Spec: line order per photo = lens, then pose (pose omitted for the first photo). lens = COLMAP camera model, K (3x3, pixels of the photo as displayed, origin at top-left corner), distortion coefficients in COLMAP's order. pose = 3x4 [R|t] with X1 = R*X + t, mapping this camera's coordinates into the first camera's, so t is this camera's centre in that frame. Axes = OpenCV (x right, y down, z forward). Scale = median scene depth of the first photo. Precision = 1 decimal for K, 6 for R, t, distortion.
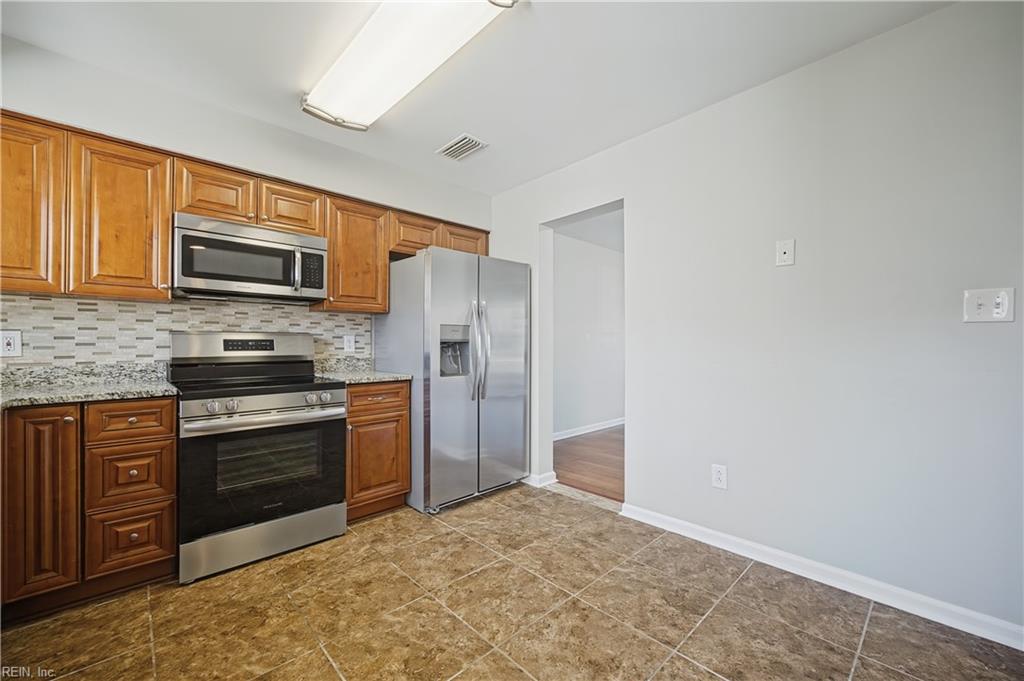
lens RADIAL K [[408.2, 0, 514.5], [0, 408.2, 338.4], [0, 0, 1]] dist [0.001489, -0.001246]
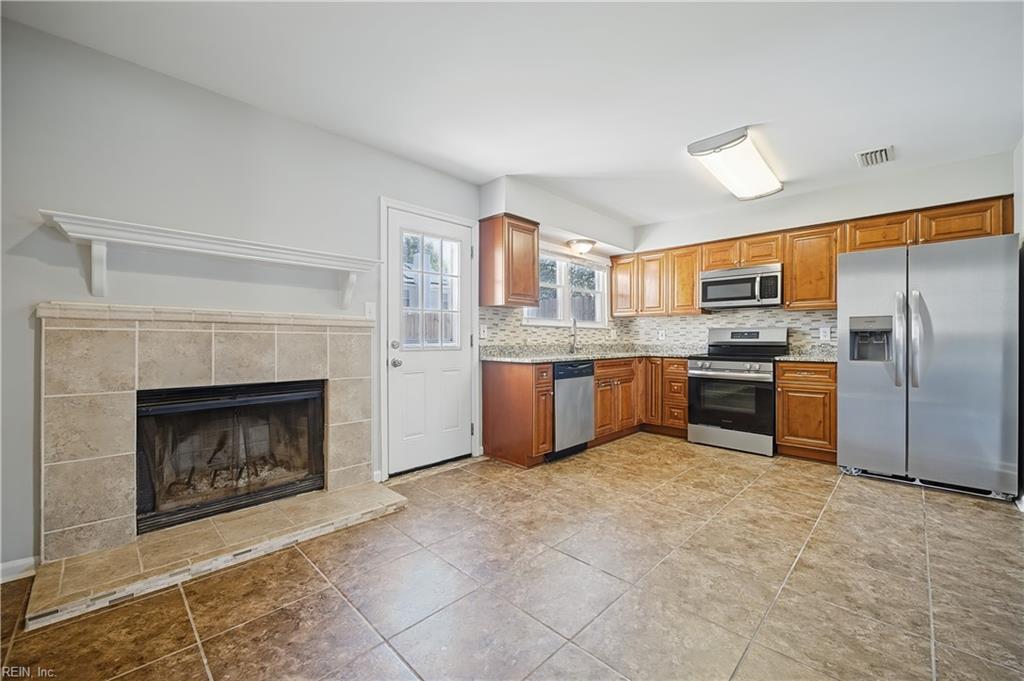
lens RADIAL K [[408.2, 0, 516.0], [0, 408.2, 341.5], [0, 0, 1]] dist [0.001489, -0.001246]
pose [[0.040144, 0.009569, -0.999148, 1.149262], [0.013446, 0.999858, 0.010116, 0.013532], [0.999103, -0.013840, 0.040010, -0.027846]]
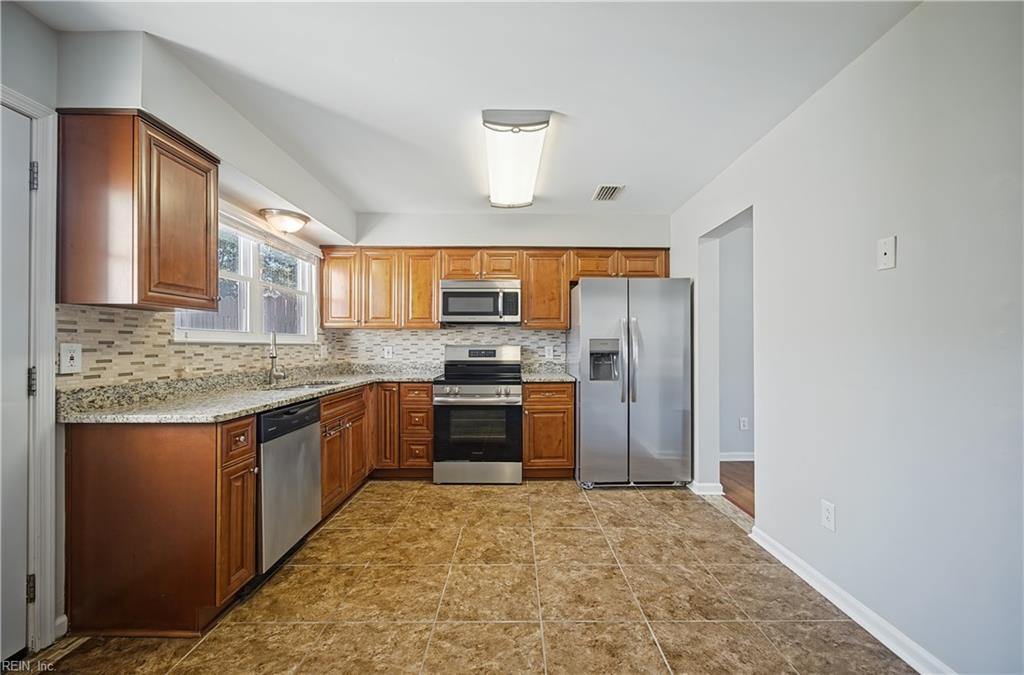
lens RADIAL K [[408.2, 0, 518.5], [0, 408.2, 341.9], [0, 0, 1]] dist [0.001489, -0.001246]
pose [[0.732780, -0.002851, -0.680460, 0.607336], [0.007629, 0.999963, 0.004026, -0.038440], [0.680423, -0.008141, 0.732774, -0.080412]]
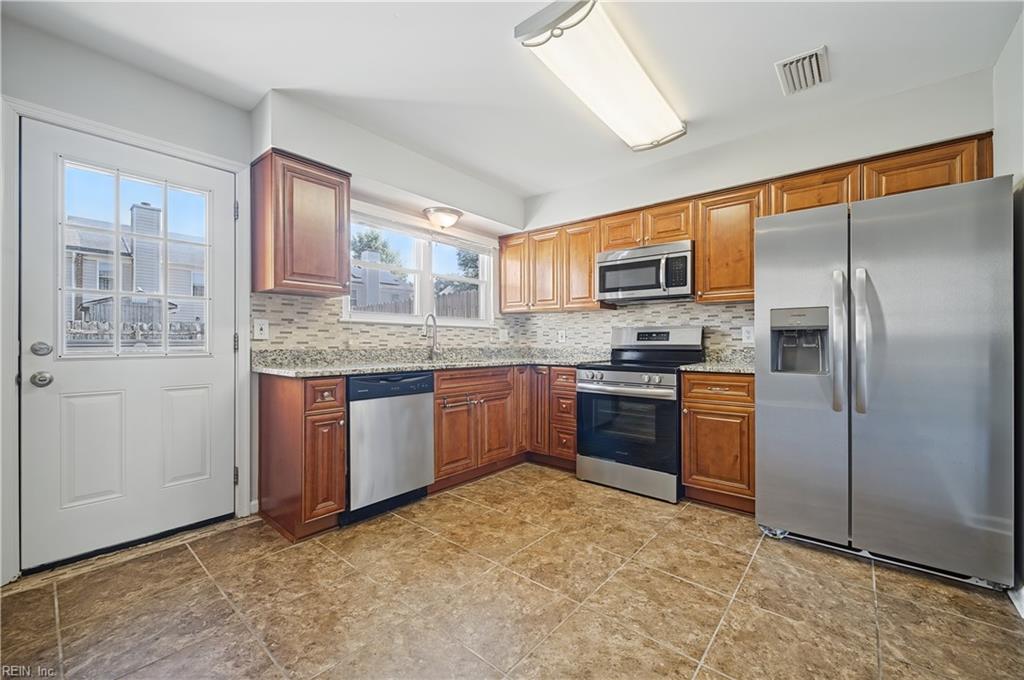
lens RADIAL K [[408.2, 0, 514.8], [0, 408.2, 340.7], [0, 0, 1]] dist [0.001489, -0.001246]
pose [[0.112046, -0.000021, -0.993703, 0.682100], [0.011880, 0.999929, 0.001319, 0.025685], [0.993632, -0.011953, 0.112039, 0.466020]]
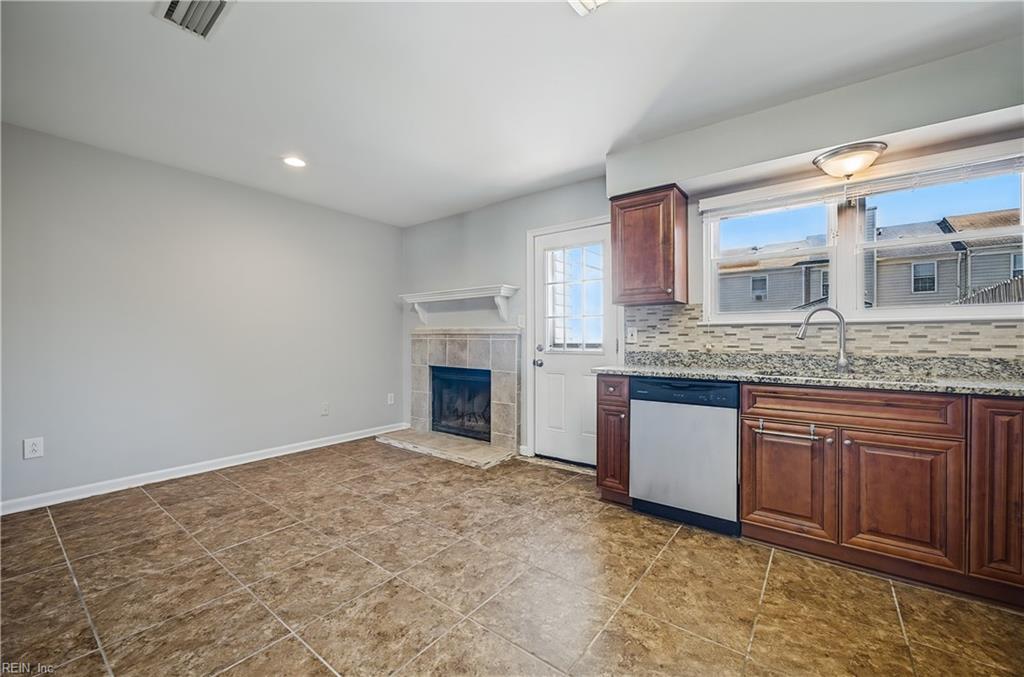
lens RADIAL K [[408.2, 0, 511.8], [0, 408.2, 341.3], [0, 0, 1]] dist [0.001489, -0.001246]
pose [[-0.987697, 0.004330, -0.156317, 0.139946], [0.005961, 0.999933, -0.009970, 0.020663], [0.156263, -0.010779, -0.987657, 1.236556]]
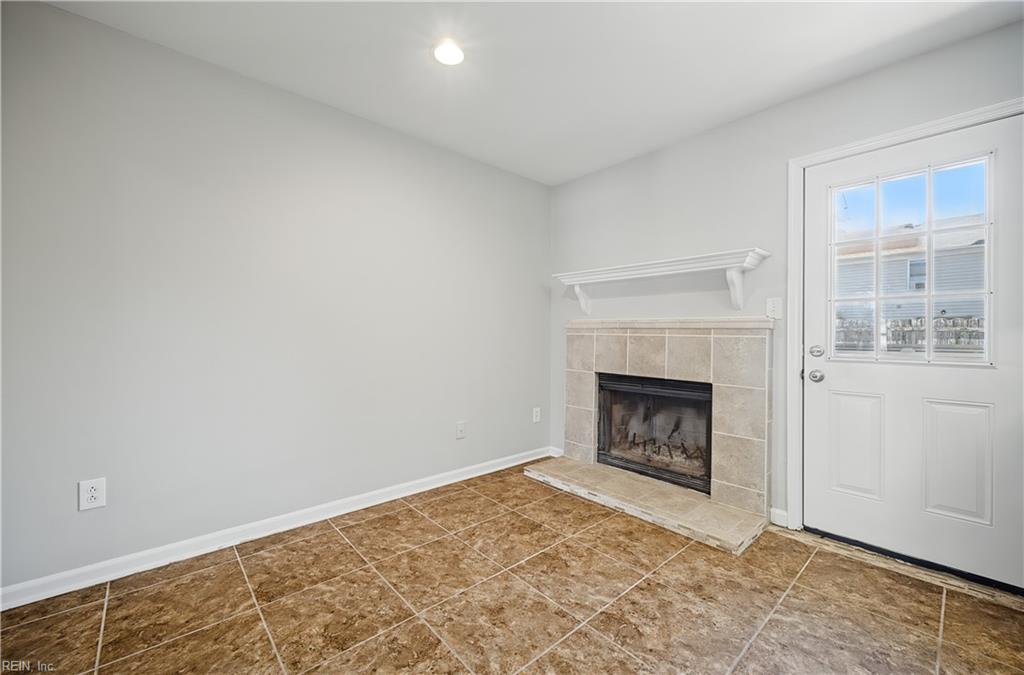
lens RADIAL K [[408.2, 0, 511.2], [0, 408.2, 335.4], [0, 0, 1]] dist [0.001489, -0.001246]
pose [[-0.999560, -0.002963, 0.029511, 0.481998], [-0.003336, 0.999915, -0.012618, 0.008222], [-0.029472, -0.012711, -0.999485, 0.633549]]
